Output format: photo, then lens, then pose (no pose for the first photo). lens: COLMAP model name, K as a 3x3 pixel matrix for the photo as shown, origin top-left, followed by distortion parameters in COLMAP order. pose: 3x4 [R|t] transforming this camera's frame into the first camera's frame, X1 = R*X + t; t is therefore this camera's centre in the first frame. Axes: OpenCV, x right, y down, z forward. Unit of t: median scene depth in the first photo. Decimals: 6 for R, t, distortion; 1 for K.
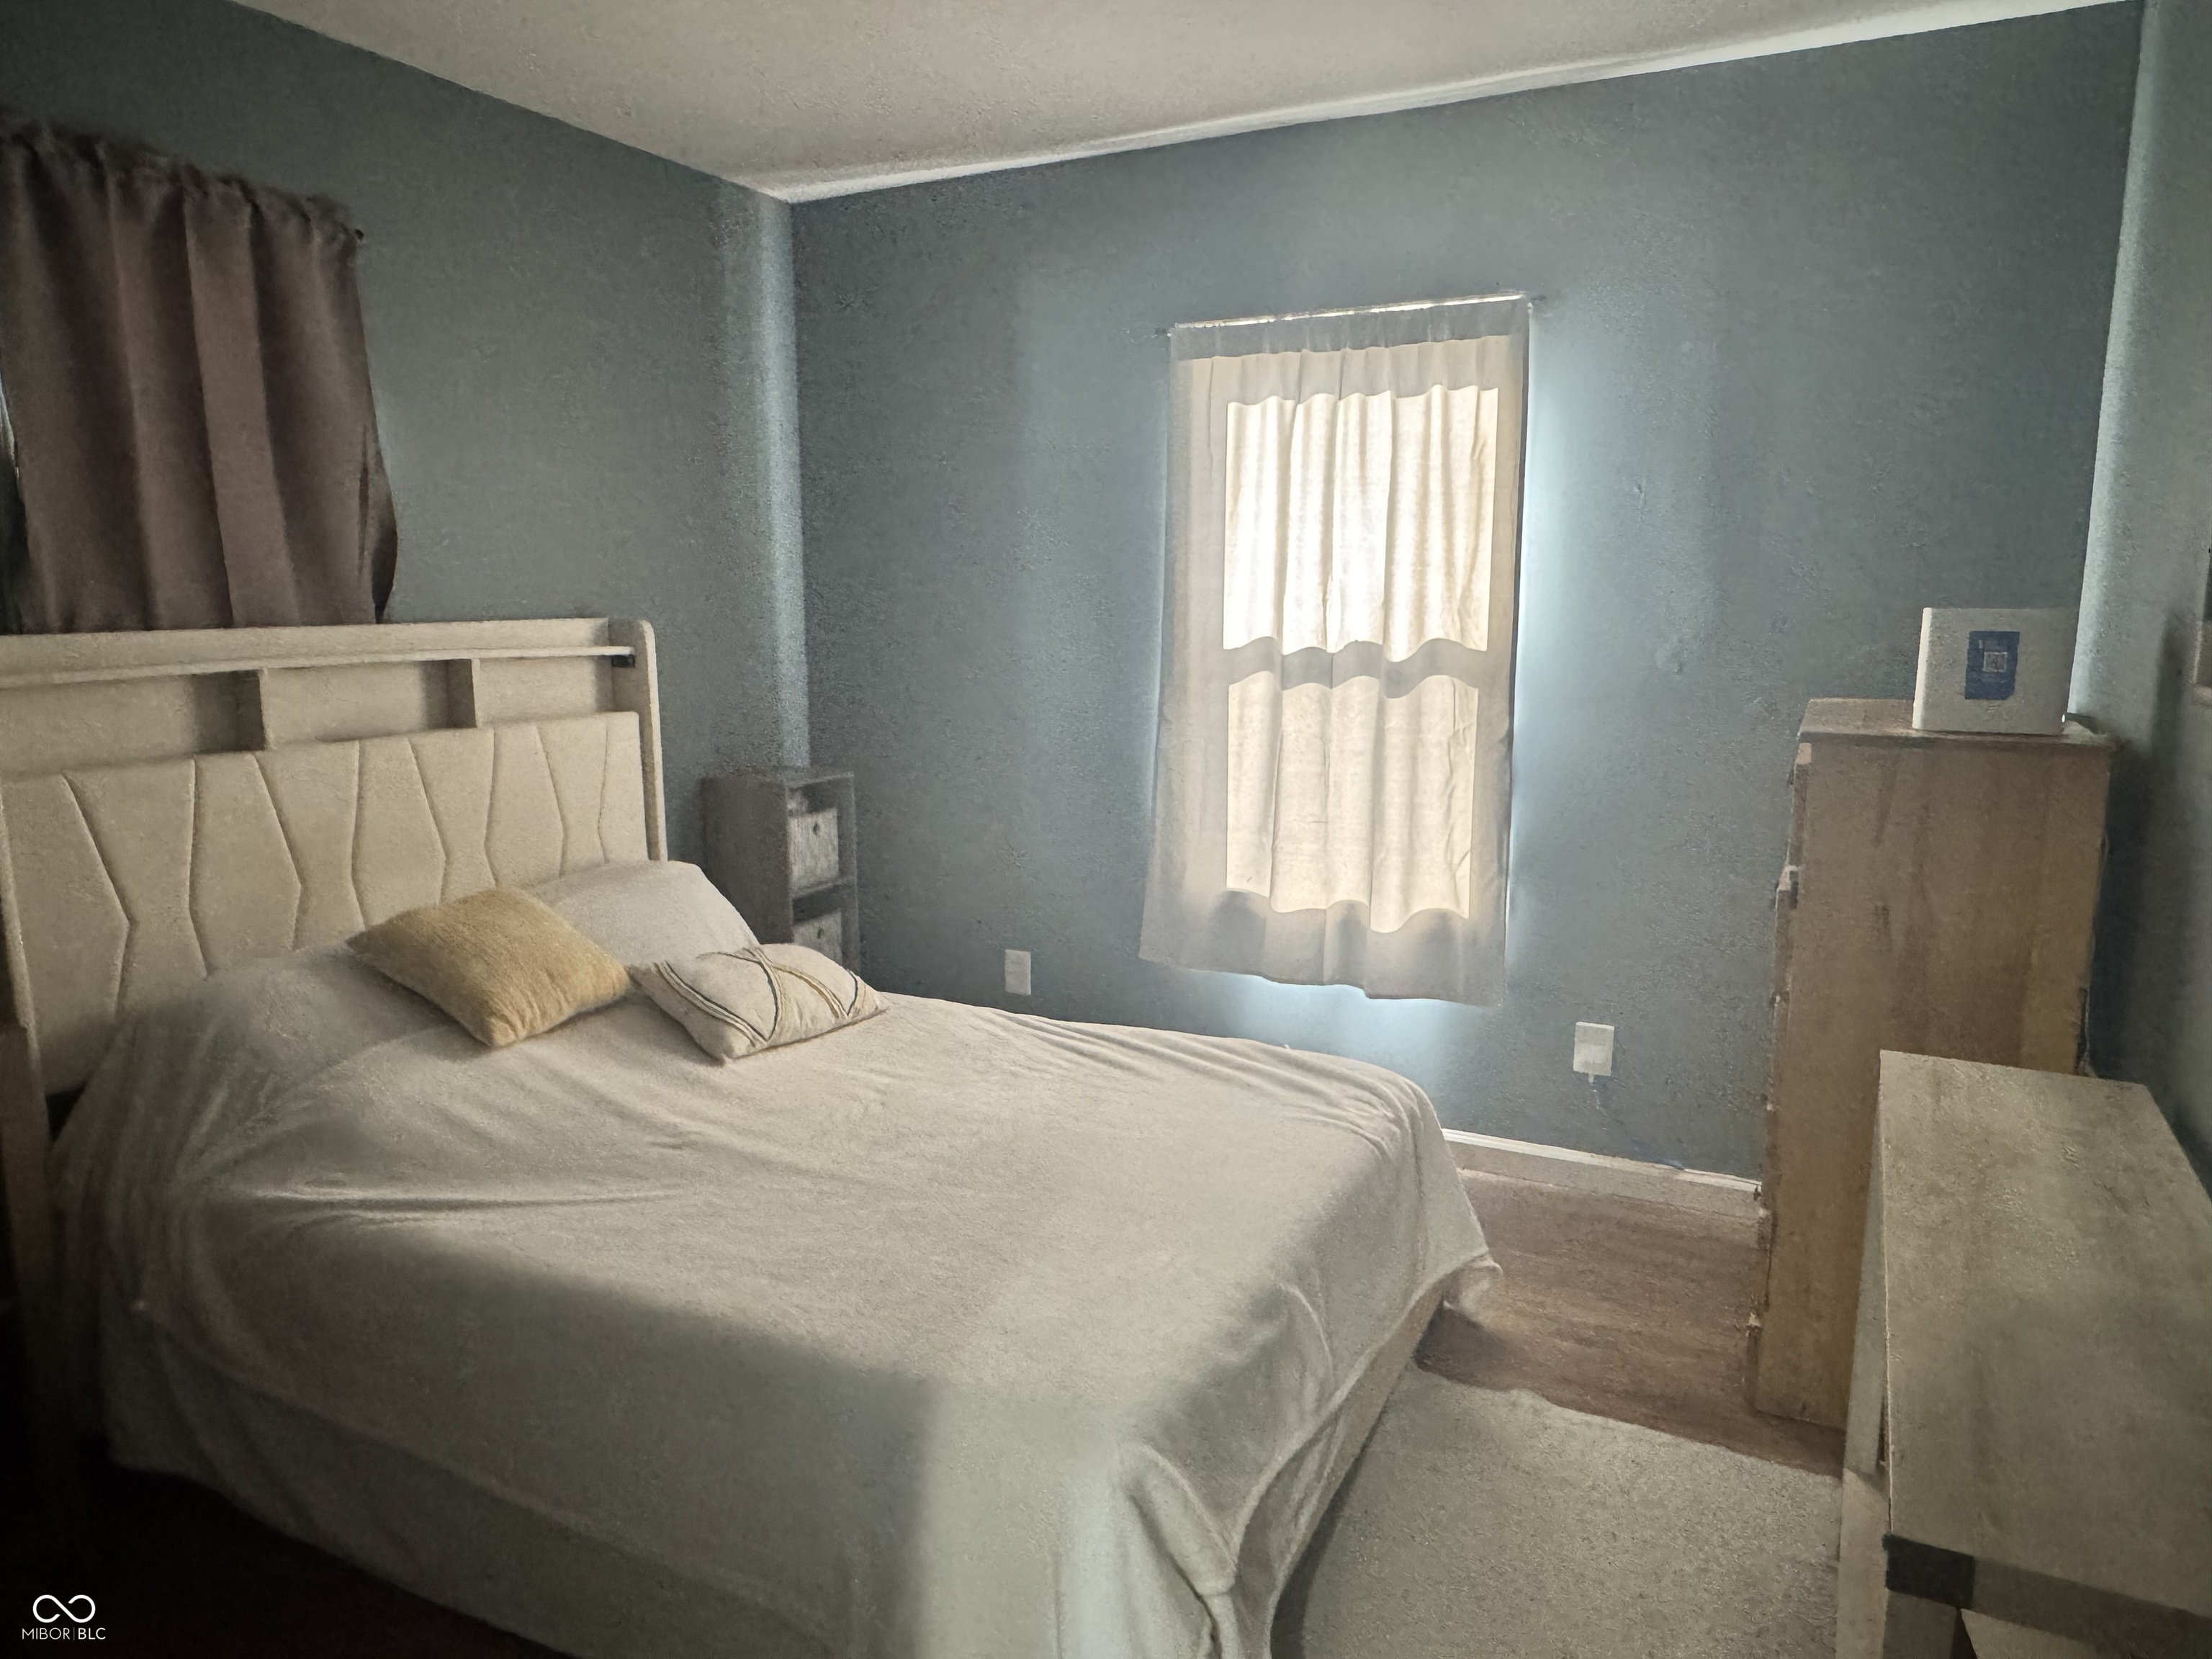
lens RADIAL K [[1403.1, 0, 1106.0], [0, 1403.1, 829.5], [0, 0, 1]] dist [-0.004617, -0.000801]
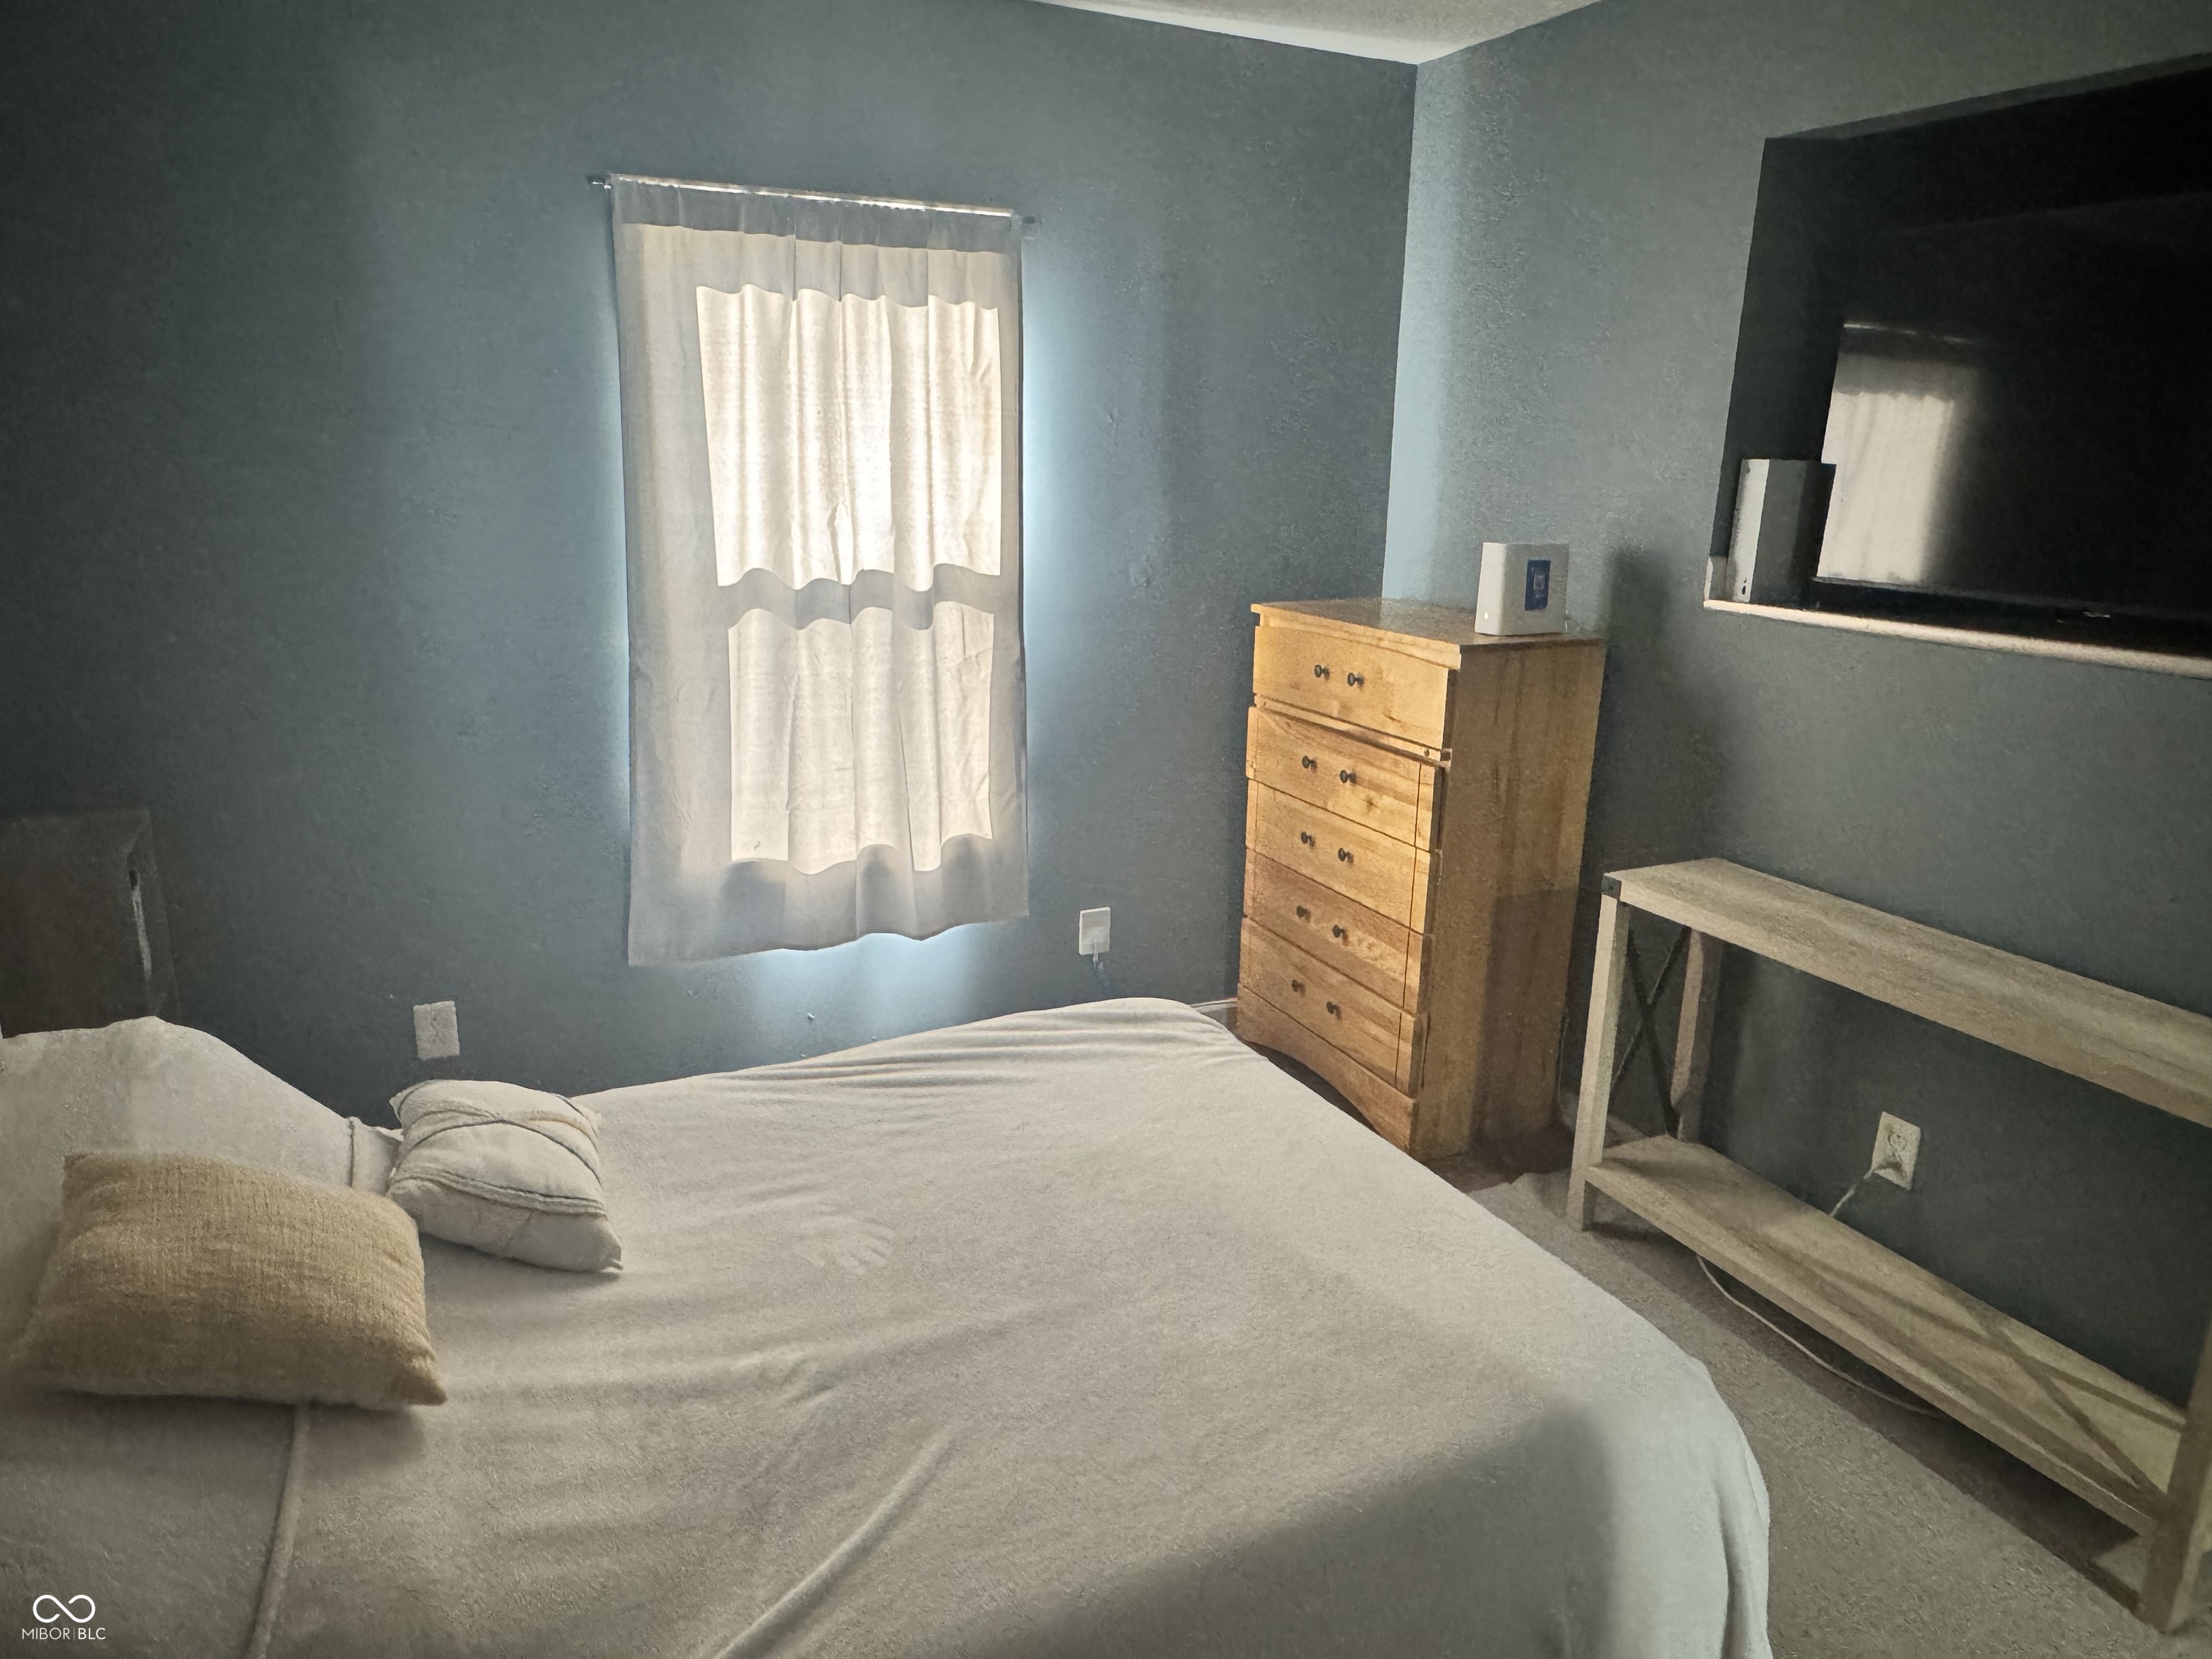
lens RADIAL K [[1403.1, 0, 1106.0], [0, 1403.1, 829.5], [0, 0, 1]] dist [-0.004617, -0.000801]
pose [[0.607631, -0.198963, 0.768894, -0.482513], [0.115634, 0.979960, 0.162198, -0.100940], [-0.785757, -0.009646, 0.618460, 0.310312]]
